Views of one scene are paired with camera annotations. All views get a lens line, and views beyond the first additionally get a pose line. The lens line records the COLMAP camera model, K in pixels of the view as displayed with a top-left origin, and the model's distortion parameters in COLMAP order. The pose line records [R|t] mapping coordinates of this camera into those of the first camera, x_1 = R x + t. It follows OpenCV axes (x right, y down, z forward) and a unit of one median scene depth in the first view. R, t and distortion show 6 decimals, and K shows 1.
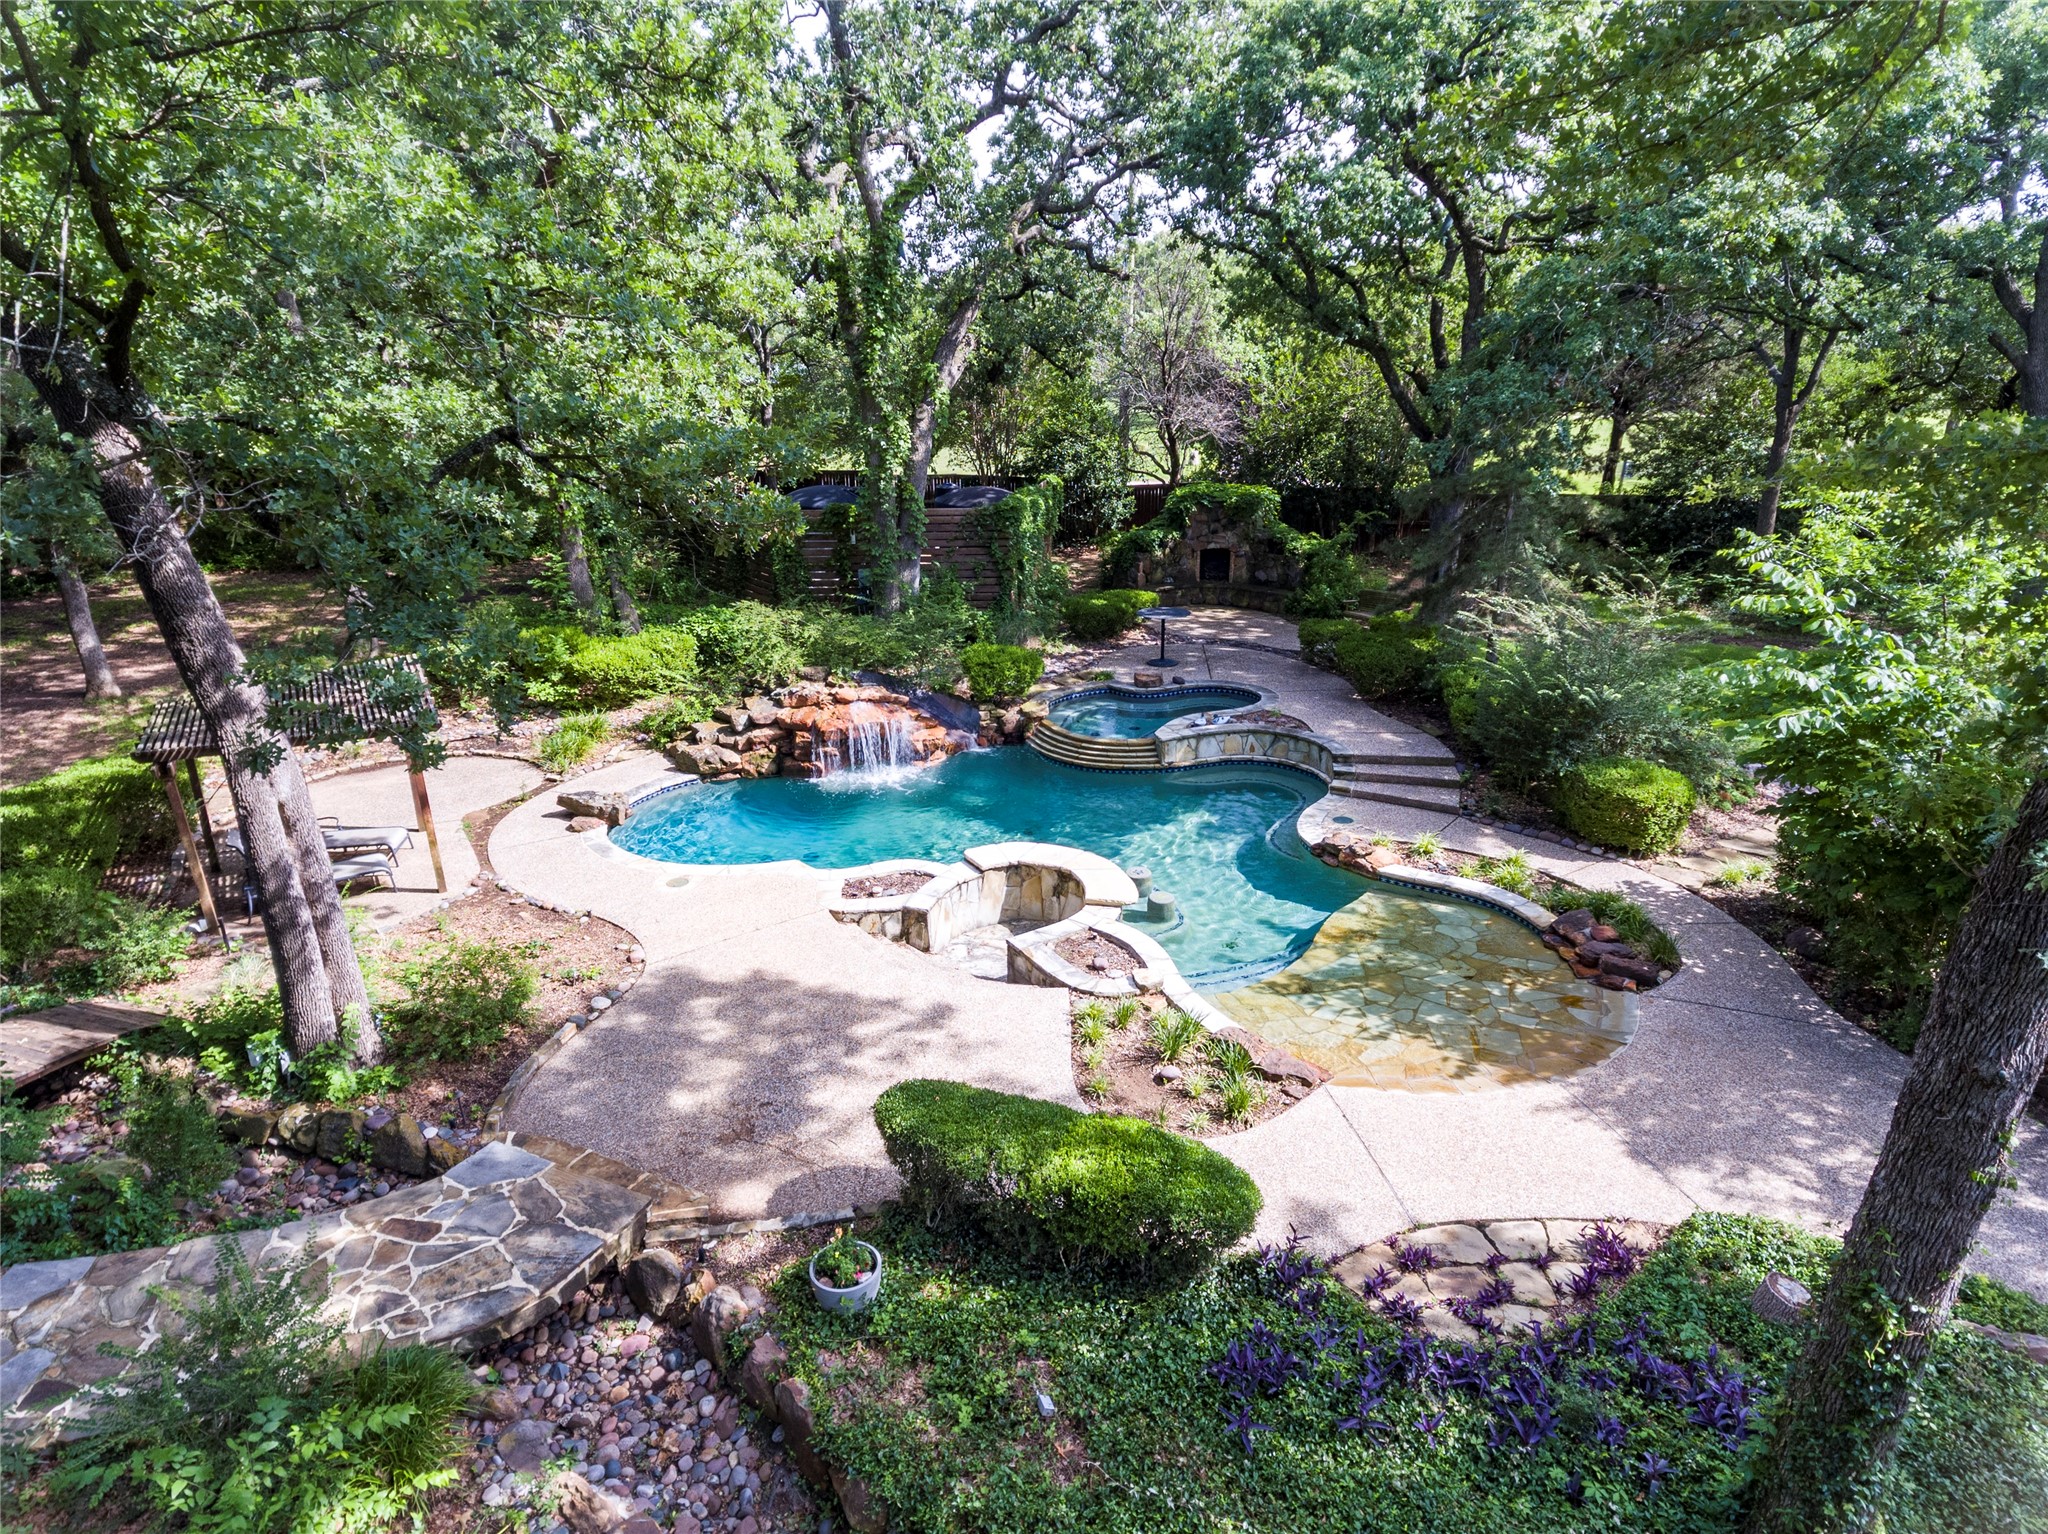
lens RADIAL K [[1192.3, 0, 1001.1], [0, 1192.3, 745.1], [0, 0, 1]] dist [0.004719, 0.028762]
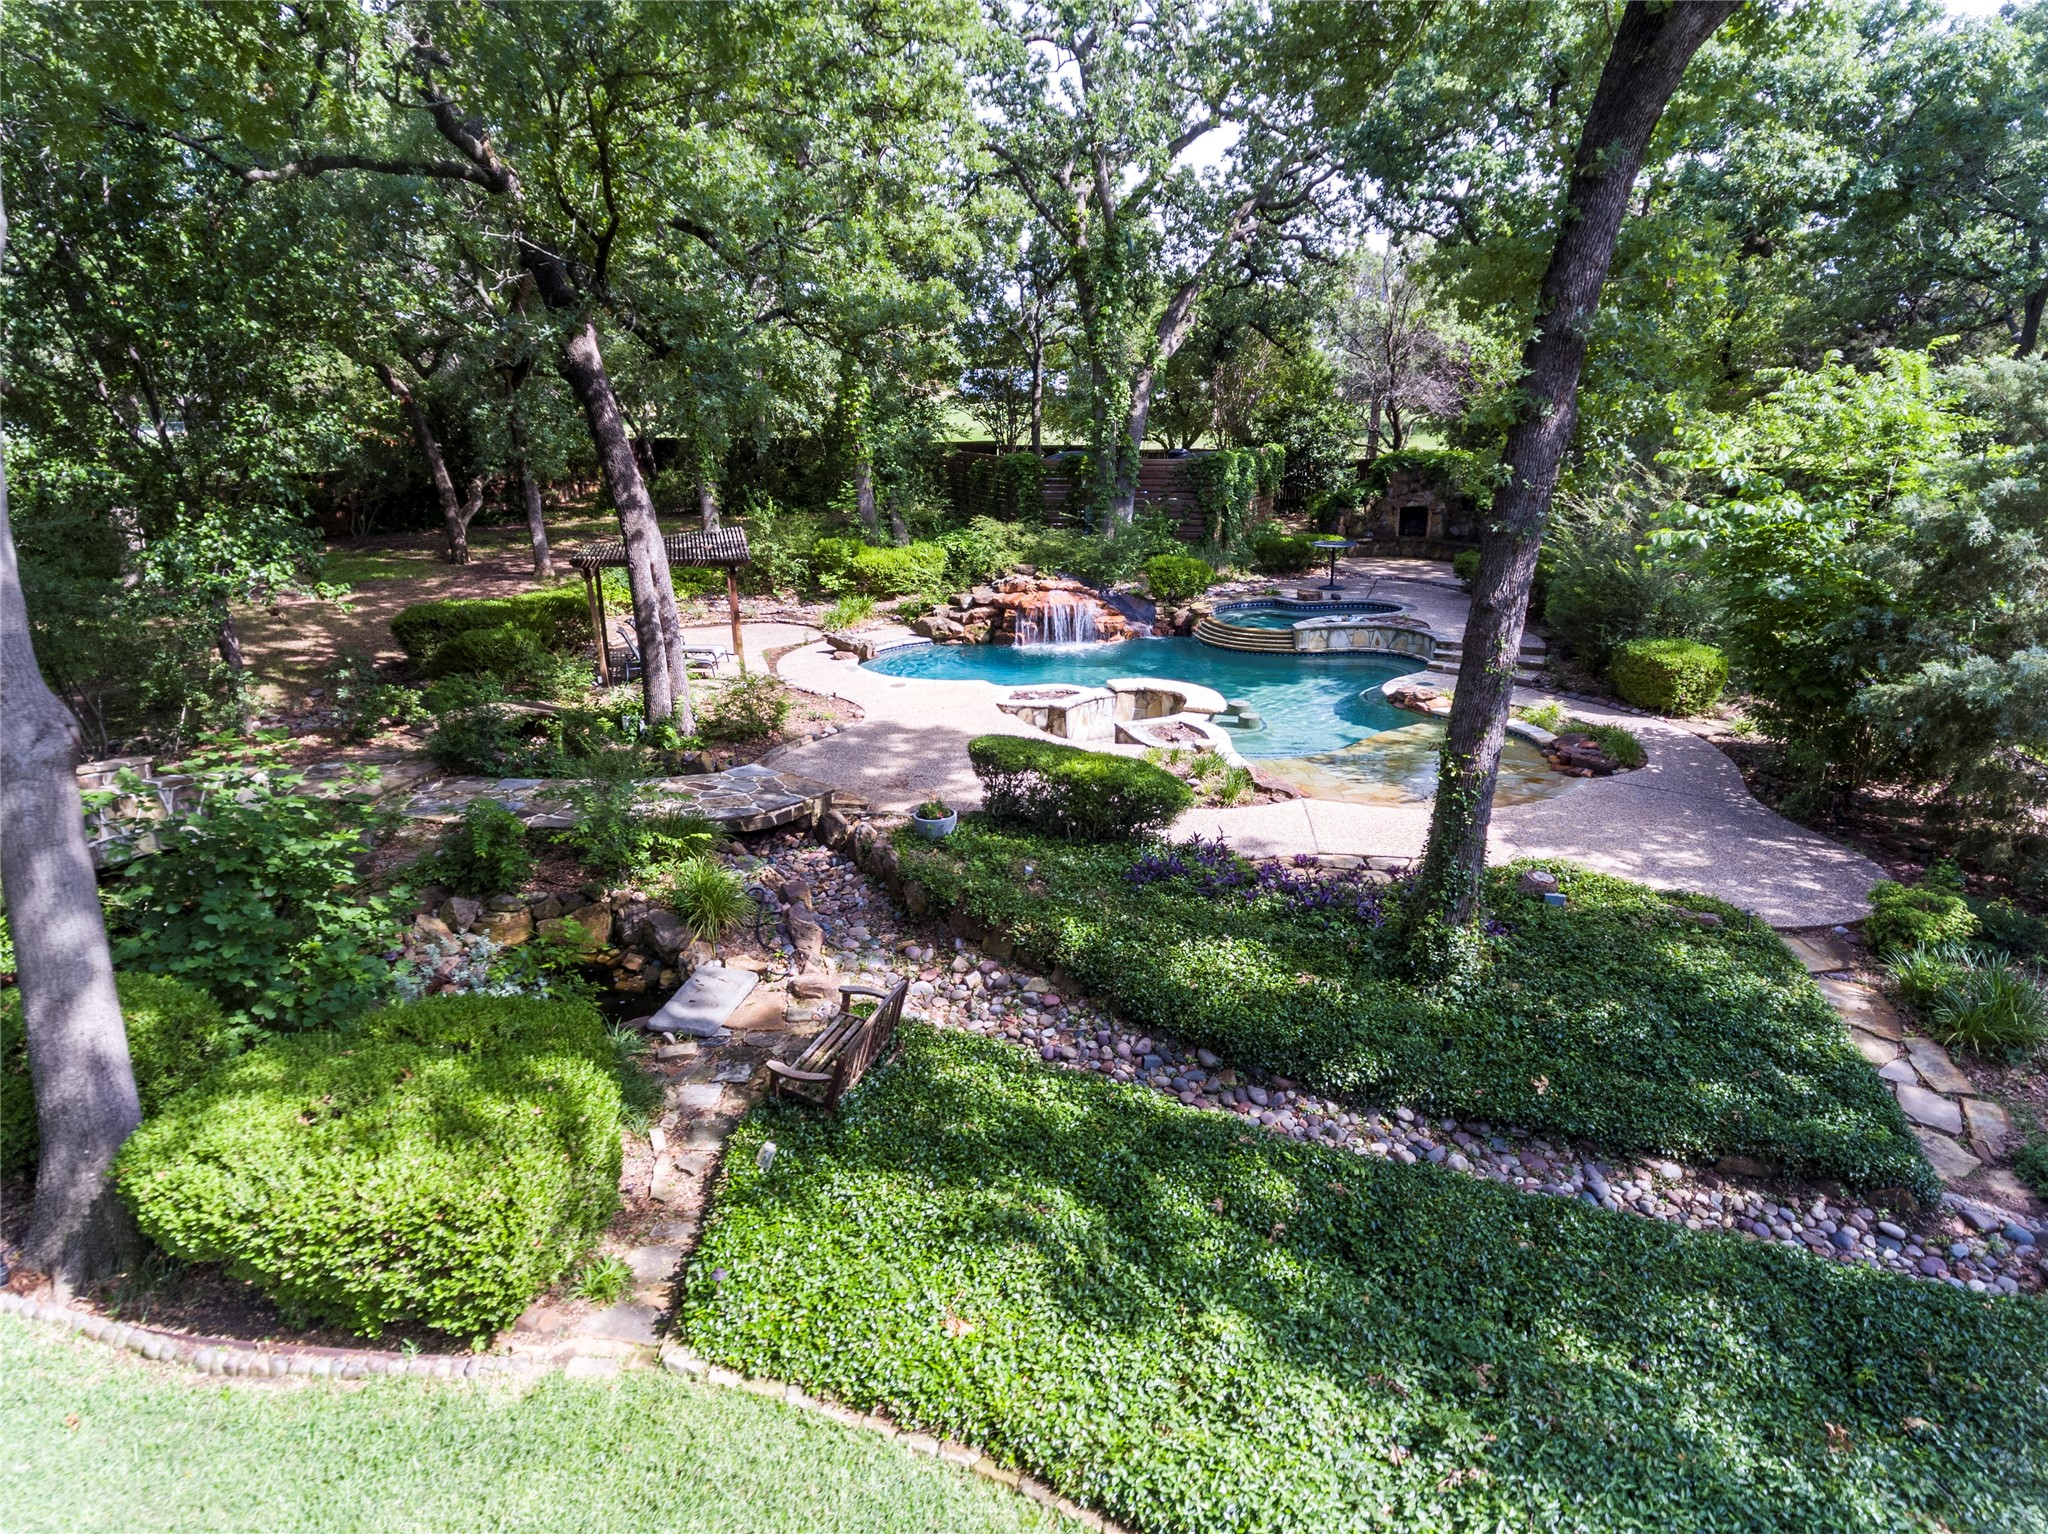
lens RADIAL K [[1192.3, 0, 1001.1], [0, 1192.3, 745.1], [0, 0, 1]] dist [0.004719, 0.028762]
pose [[0.965798, 0.070219, -0.249606, 0.152254], [-0.075804, 0.997040, -0.012819, 0.148796], [0.247967, 0.031302, 0.968263, -0.242682]]
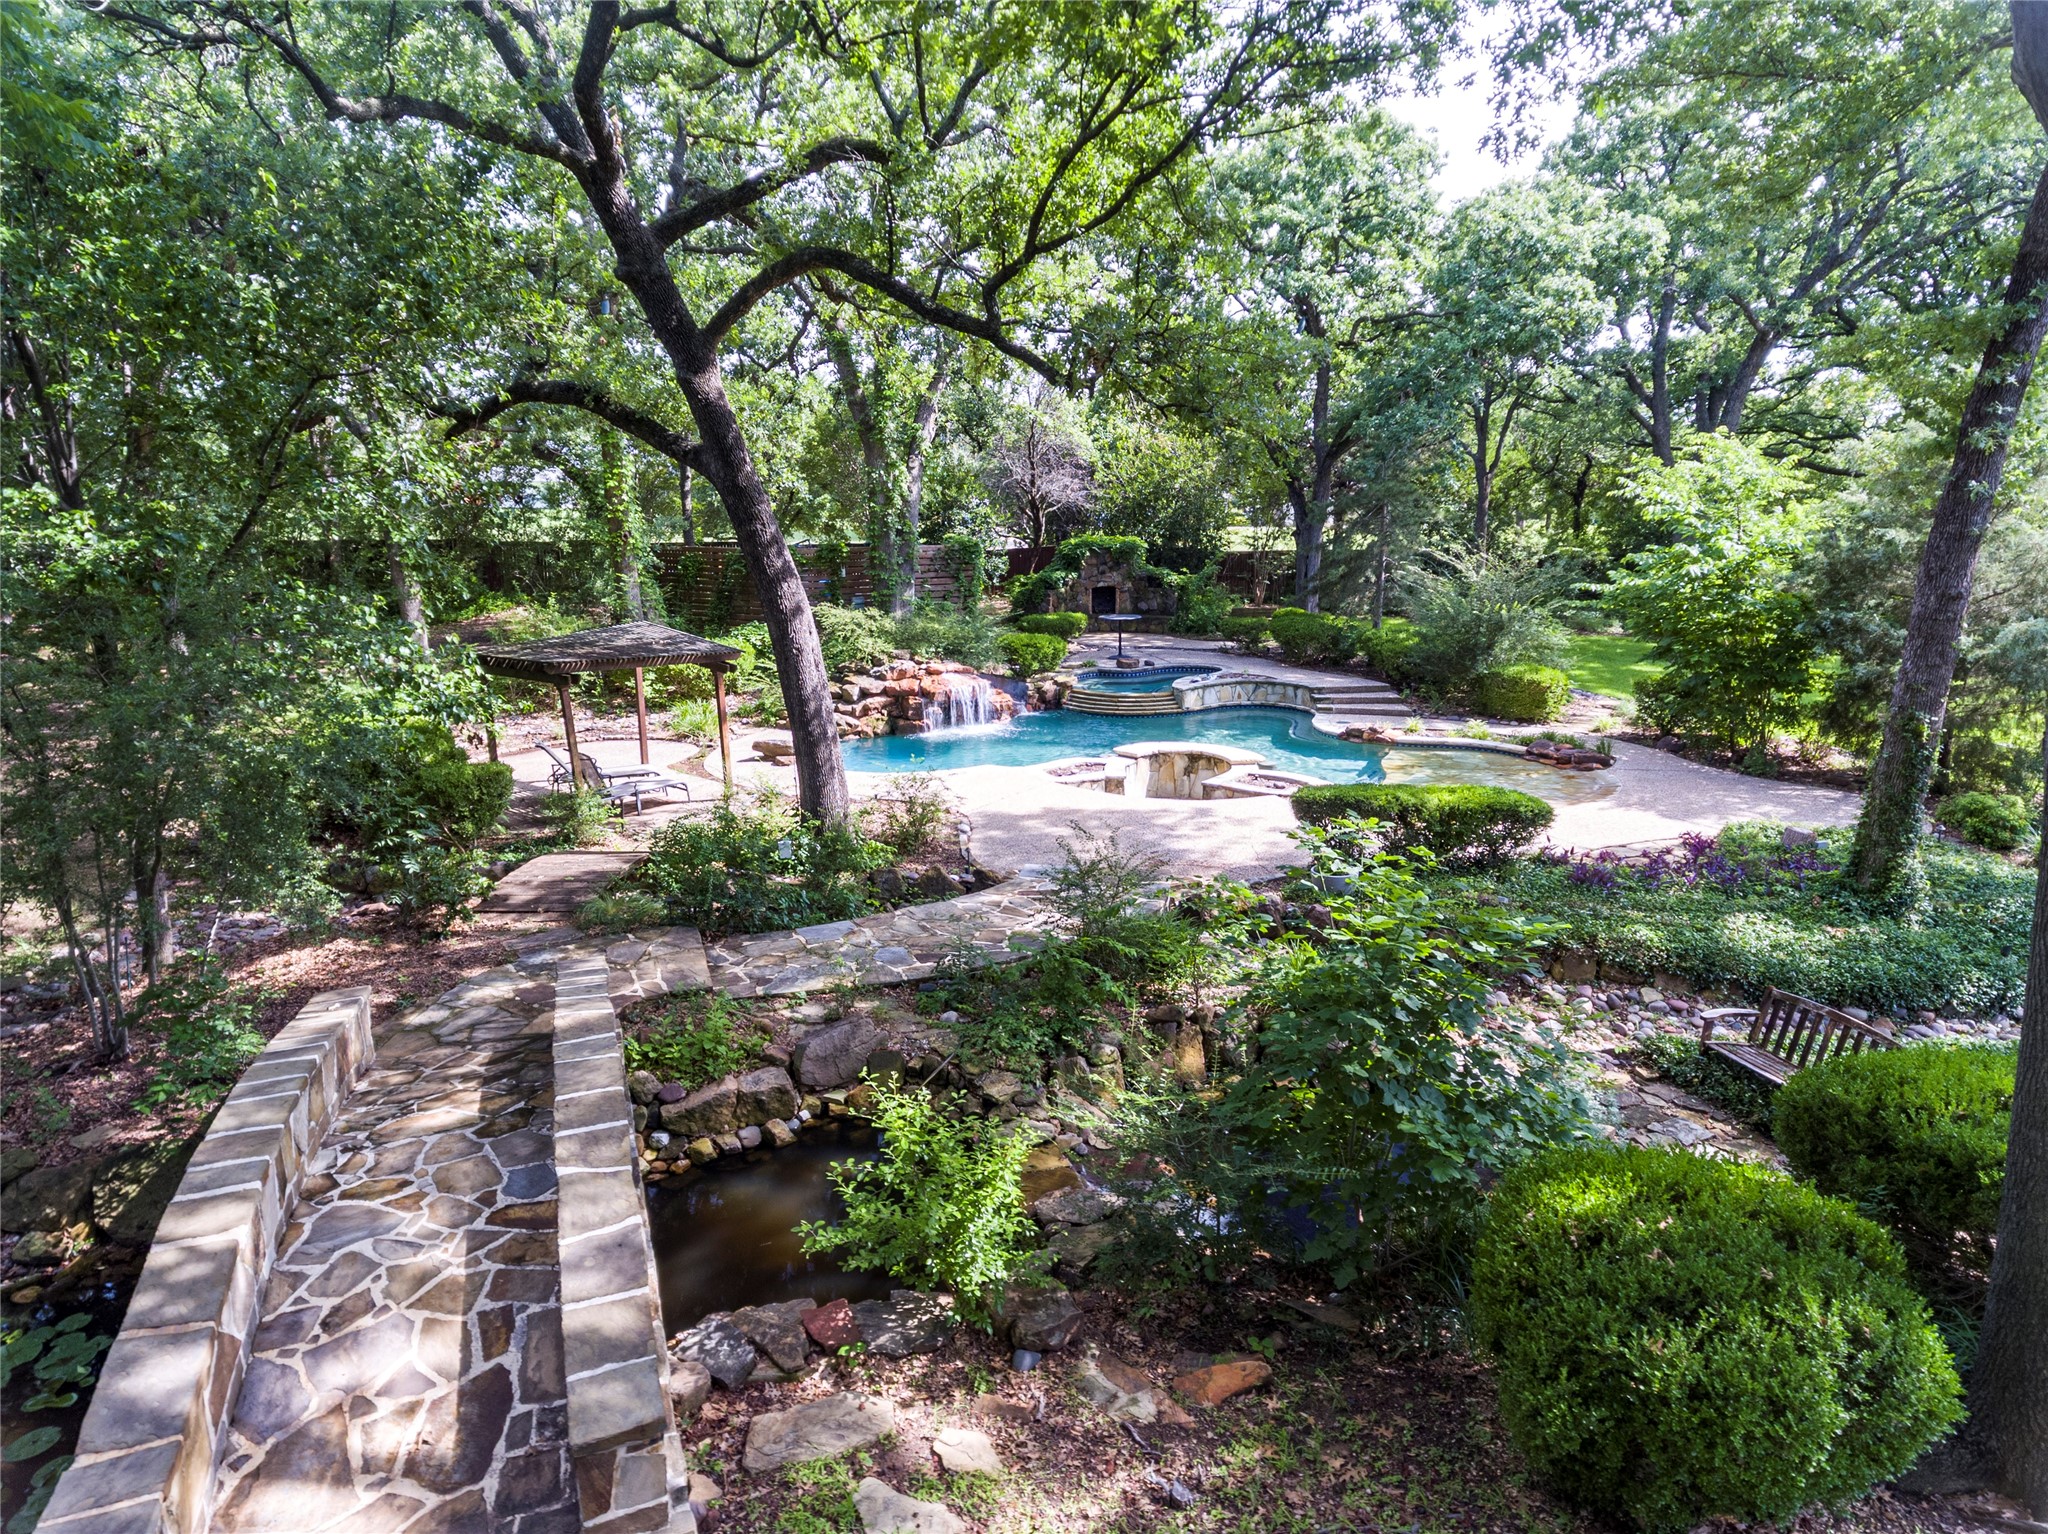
lens RADIAL K [[1192.3, 0, 1001.1], [0, 1192.3, 745.1], [0, 0, 1]] dist [0.004719, 0.028762]
pose [[0.957783, -0.060802, 0.280990, -0.412265], [0.092234, 0.990701, -0.100018, 0.163300], [-0.272296, 0.121712, 0.954485, -0.170410]]
